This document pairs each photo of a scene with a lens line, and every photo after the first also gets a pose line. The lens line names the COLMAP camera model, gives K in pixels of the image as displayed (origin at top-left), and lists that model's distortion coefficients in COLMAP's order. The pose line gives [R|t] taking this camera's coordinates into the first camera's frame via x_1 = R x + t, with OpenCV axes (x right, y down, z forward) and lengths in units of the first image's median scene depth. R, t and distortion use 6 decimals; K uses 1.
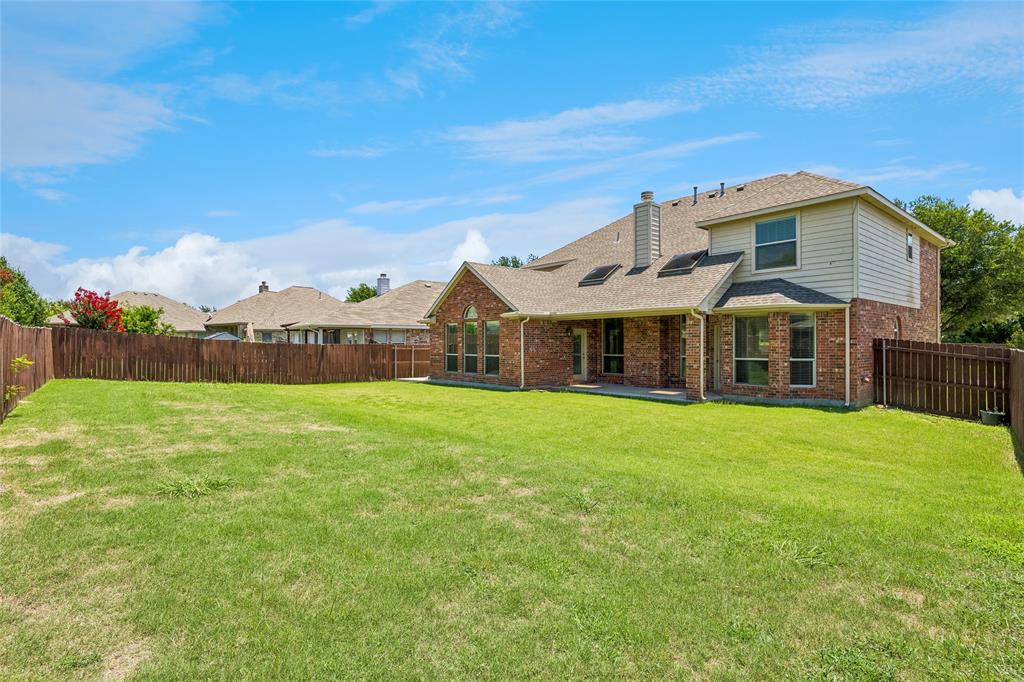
lens RADIAL K [[505.2, 0, 505.0], [0, 505.2, 342.4], [0, 0, 1]] dist [0.000221, 0.000601]
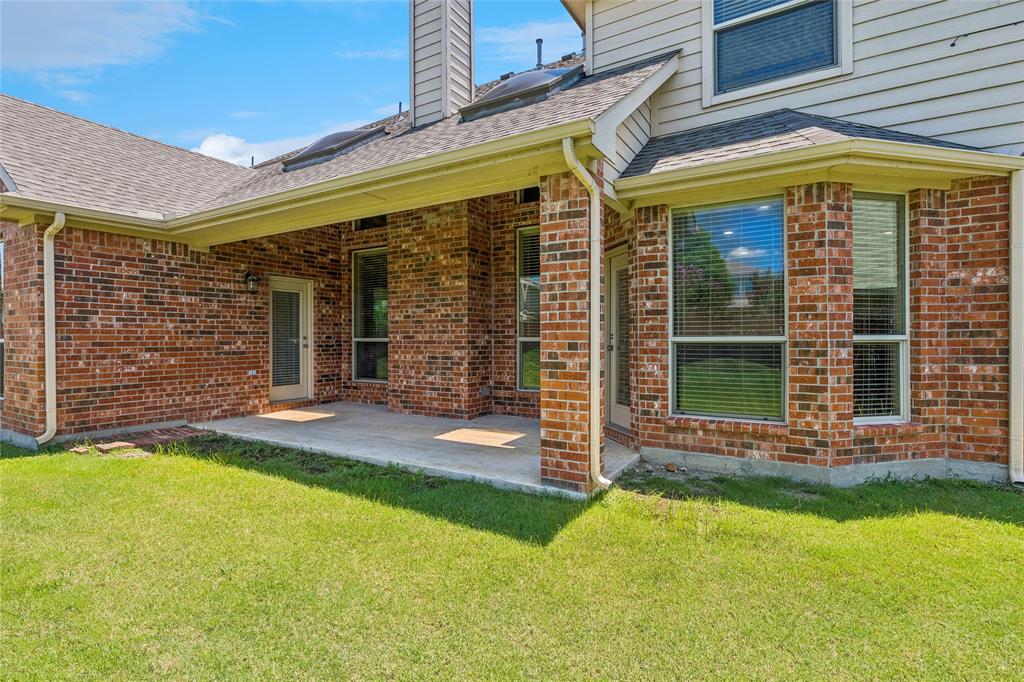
lens RADIAL K [[505.2, 0, 511.0], [0, 505.2, 339.5], [0, 0, 1]] dist [0.000221, 0.000601]
pose [[0.944467, -0.003121, 0.328590, 0.160002], [0.001268, 0.999982, 0.005854, 0.020043], [-0.328602, -0.005112, 0.944454, 0.472955]]
